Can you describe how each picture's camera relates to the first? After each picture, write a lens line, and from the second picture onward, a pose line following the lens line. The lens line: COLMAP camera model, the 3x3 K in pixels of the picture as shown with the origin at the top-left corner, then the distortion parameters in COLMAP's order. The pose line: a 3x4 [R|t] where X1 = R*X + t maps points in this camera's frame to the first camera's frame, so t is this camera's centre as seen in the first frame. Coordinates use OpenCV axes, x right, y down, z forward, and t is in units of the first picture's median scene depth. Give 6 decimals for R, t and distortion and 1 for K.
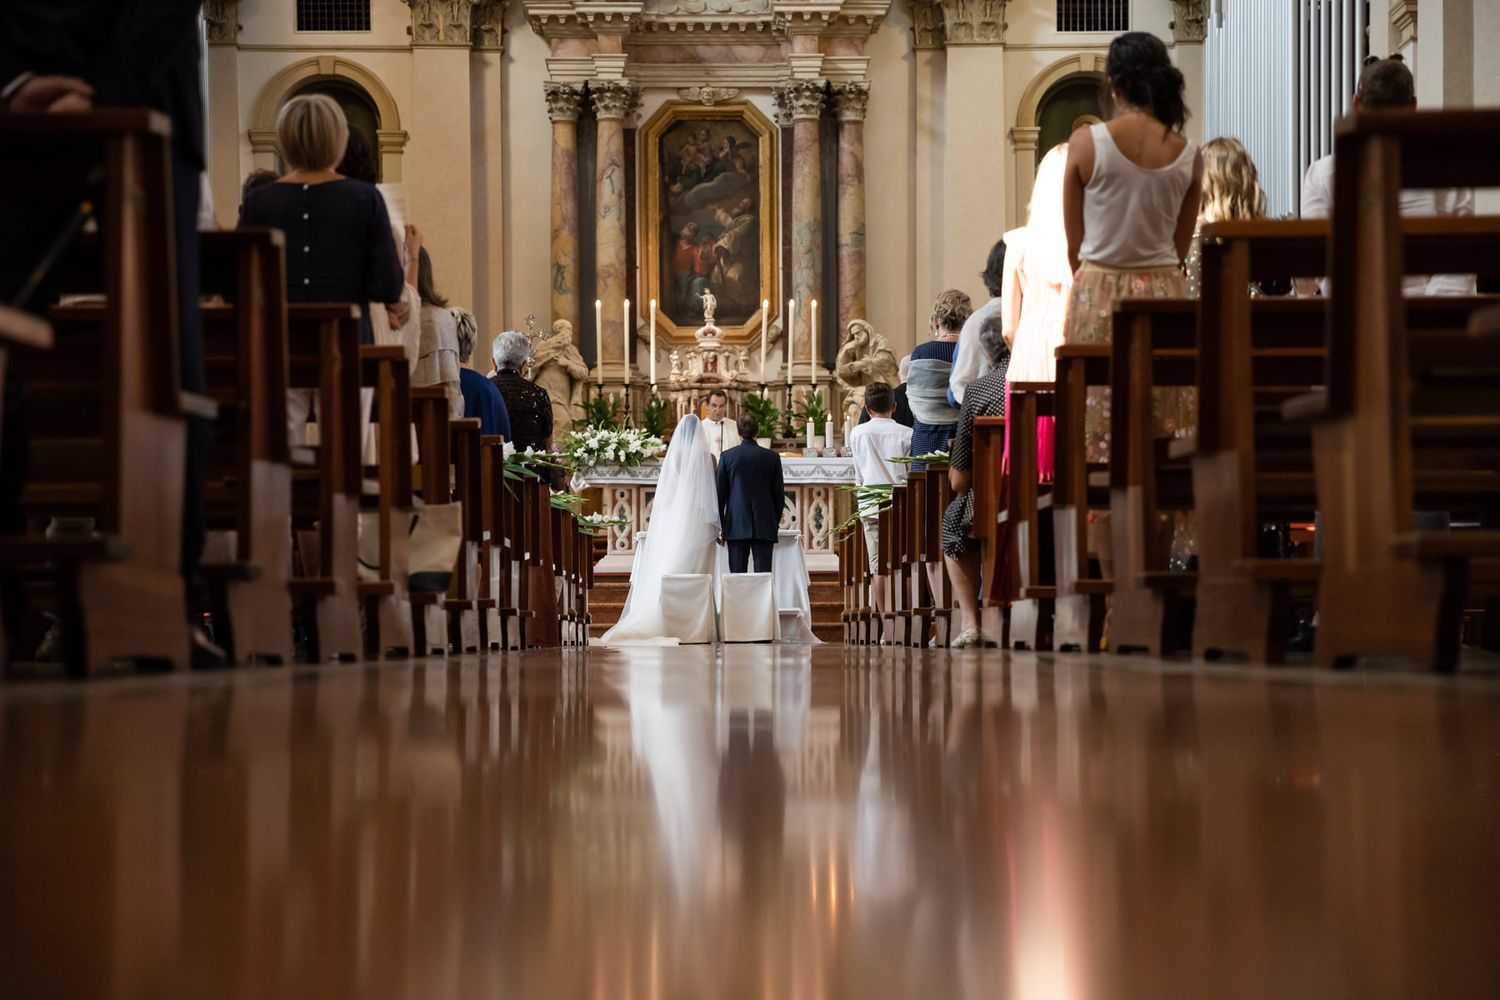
lens RADIAL K [[3023.2, 0, 755.2], [0, 3023.2, 499.3], [0, 0, 1]] dist [0.098973, 0.000000]
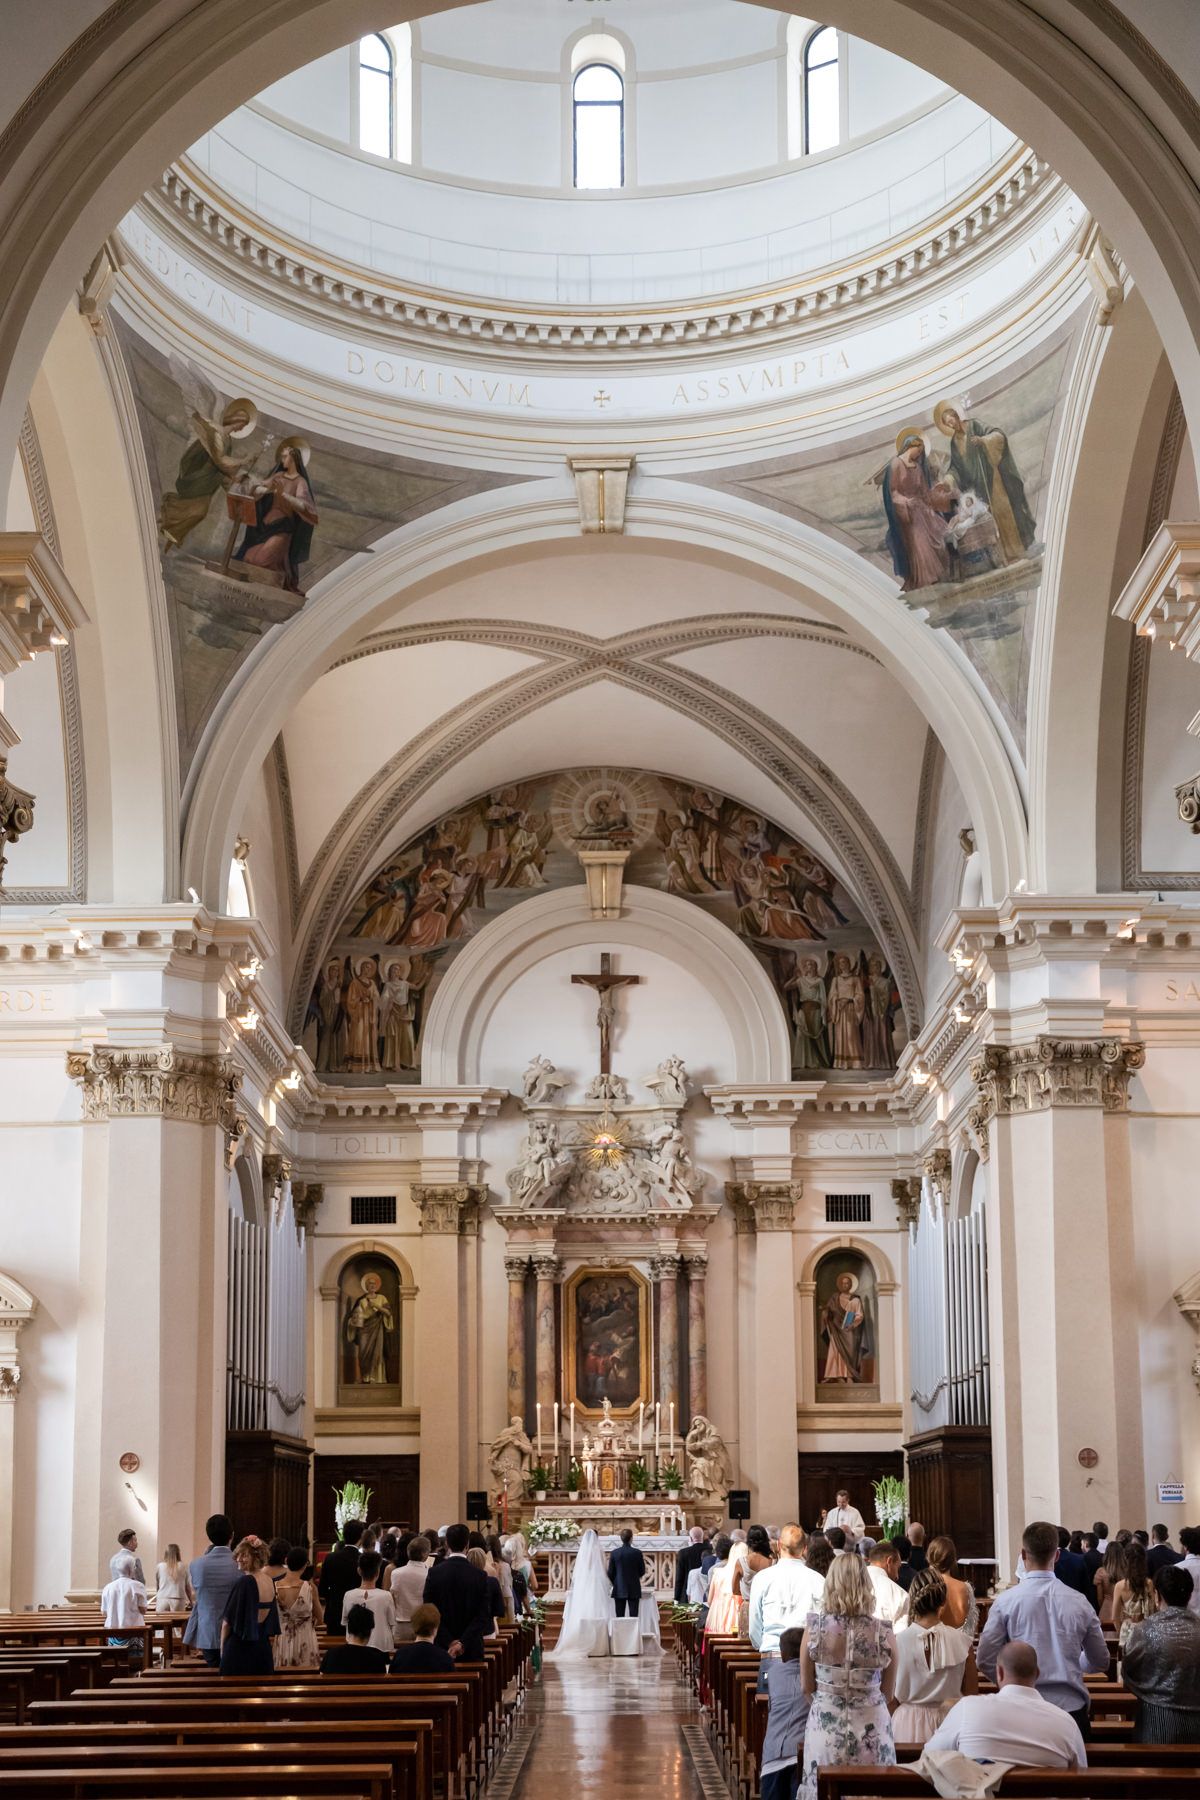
lens RADIAL K [[2959.2, 0, 590.9], [0, 2959.2, 900.6], [0, 0, 1]] dist [-0.047061, 0.000000]
pose [[0.999737, -0.002366, -0.022812, 0.012092], [-0.001013, 0.989138, -0.146984, -0.093704], [0.022912, 0.146968, 0.988876, -0.567215]]
